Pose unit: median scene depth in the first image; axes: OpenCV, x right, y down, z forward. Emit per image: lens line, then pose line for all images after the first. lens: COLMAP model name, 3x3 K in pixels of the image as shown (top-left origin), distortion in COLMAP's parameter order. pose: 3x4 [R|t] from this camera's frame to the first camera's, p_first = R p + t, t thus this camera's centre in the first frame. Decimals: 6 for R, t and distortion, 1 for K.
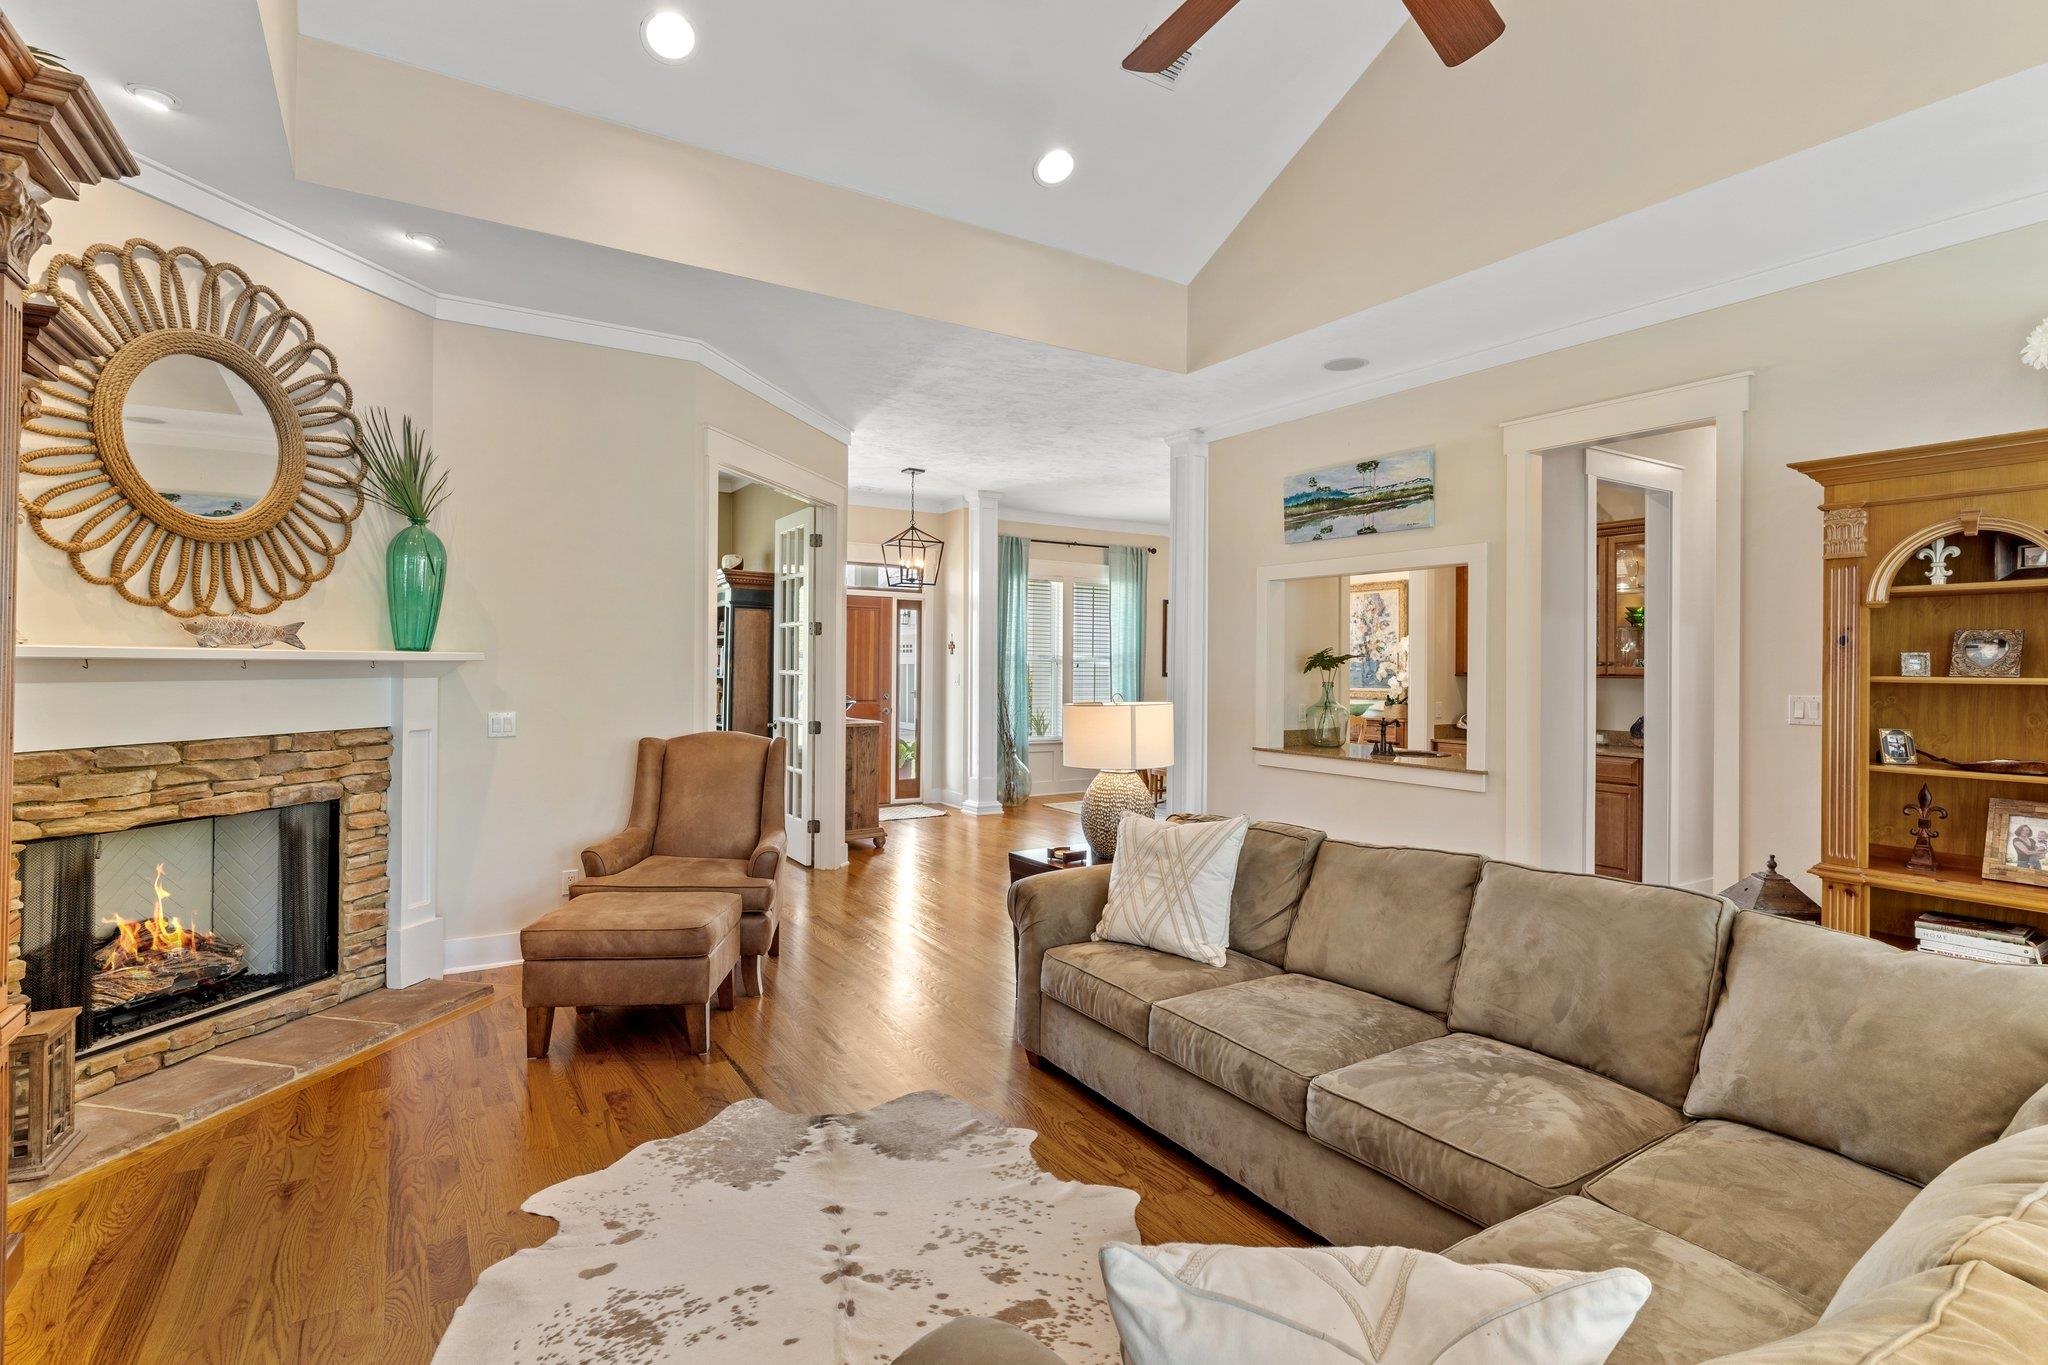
lens RADIAL K [[987.7, 0, 1025.1], [0, 987.7, 668.0], [0, 0, 1]] dist [-0.001248, -0.000860]
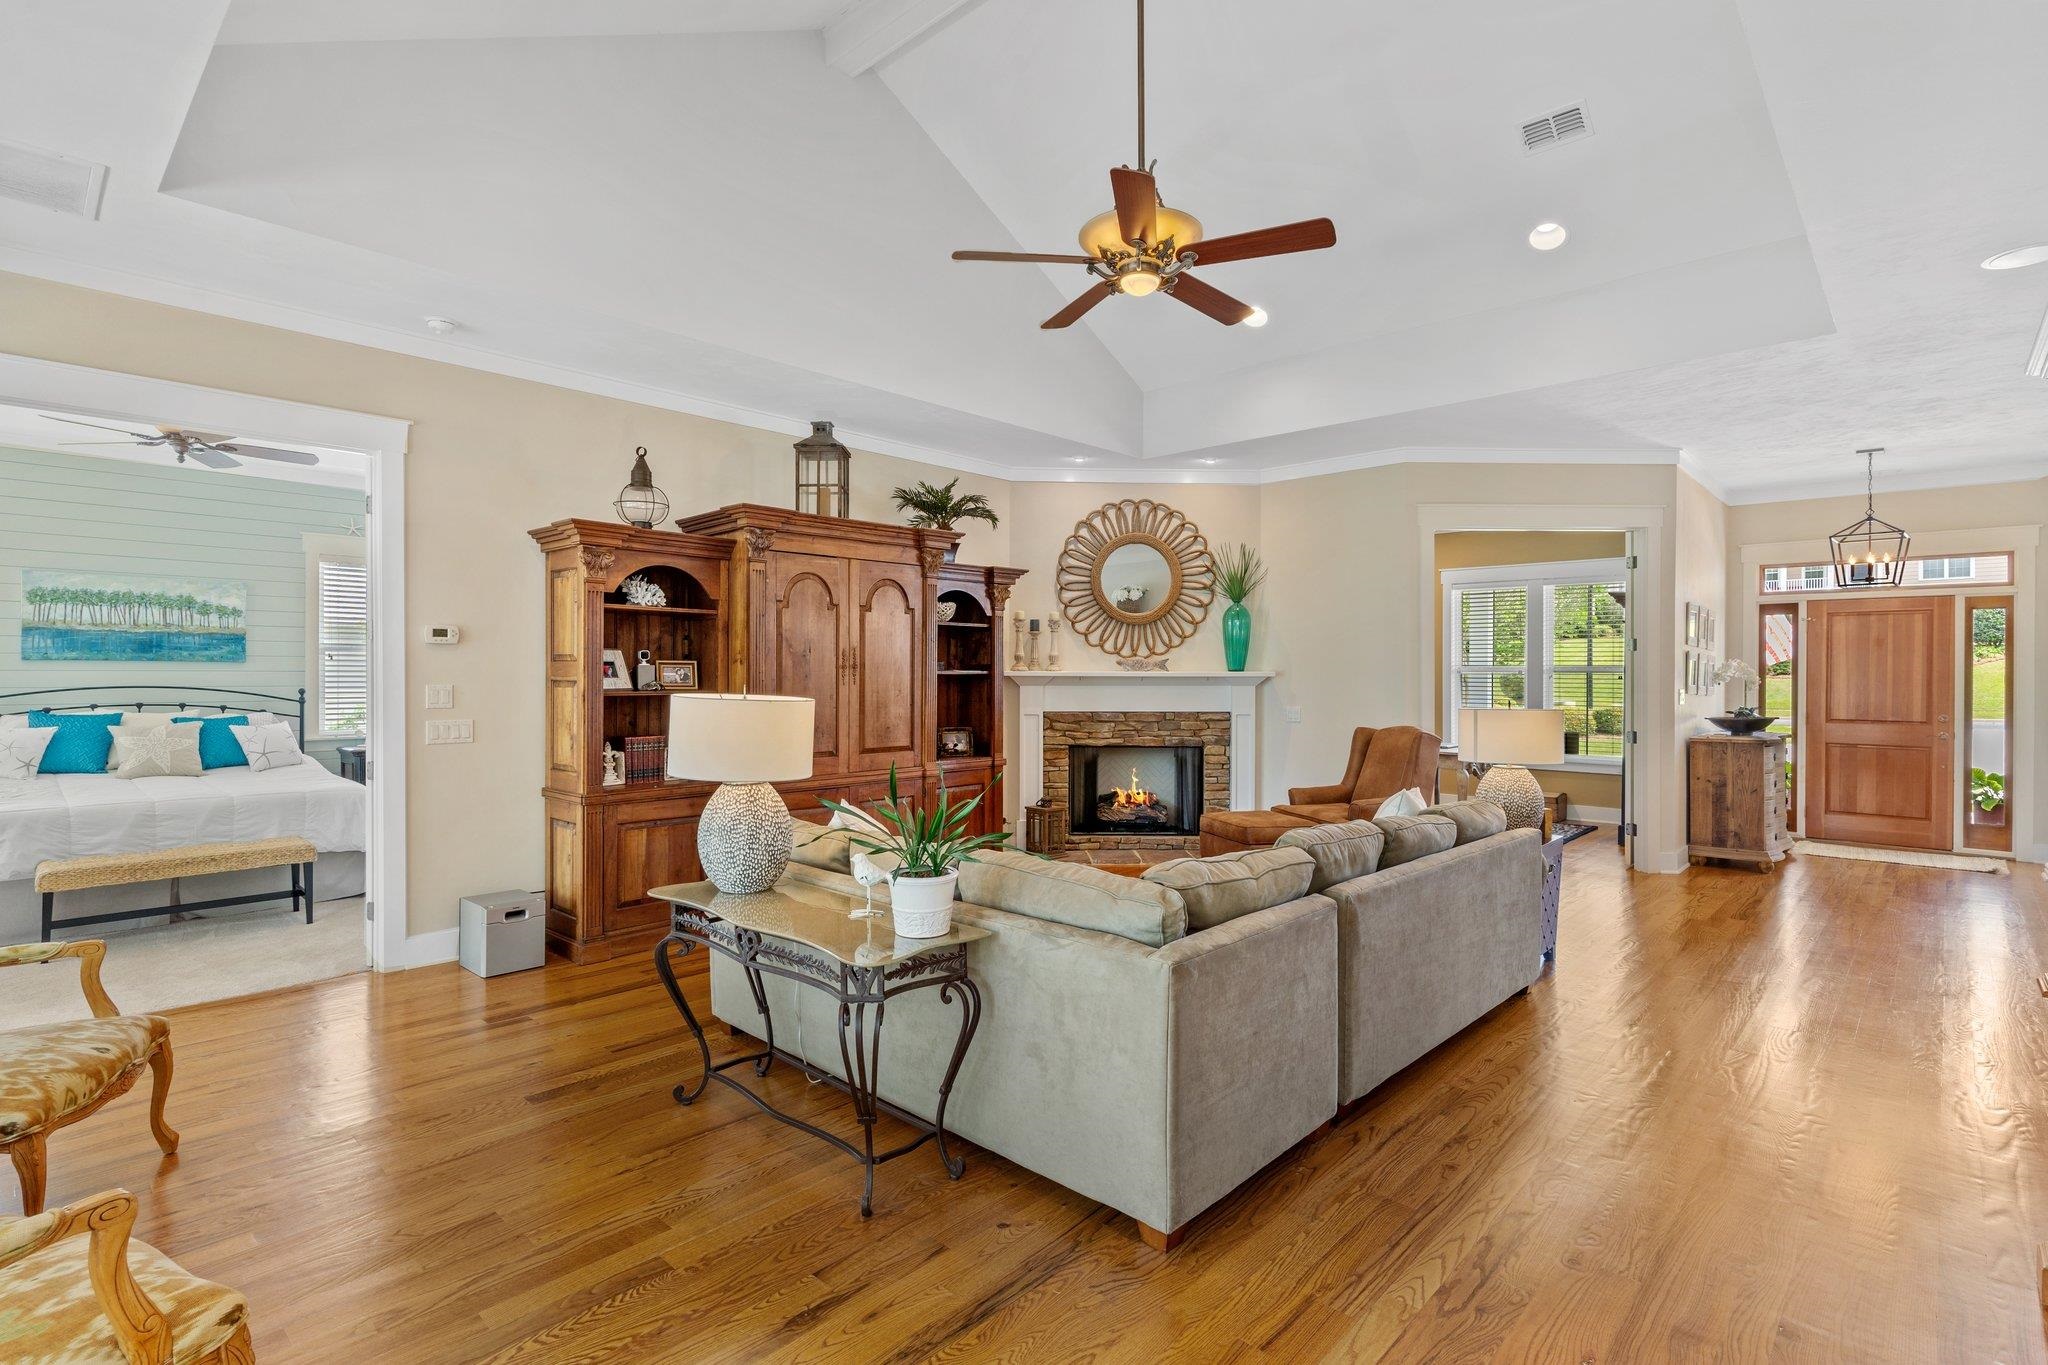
lens RADIAL K [[987.7, 0, 1019.9], [0, 987.7, 681.6], [0, 0, 1]] dist [-0.001248, -0.000860]
pose [[0.244911, -0.001938, -0.969544, 1.300578], [-0.002774, 0.999993, -0.002700, 0.010229], [0.969542, 0.003350, 0.244904, 0.184375]]
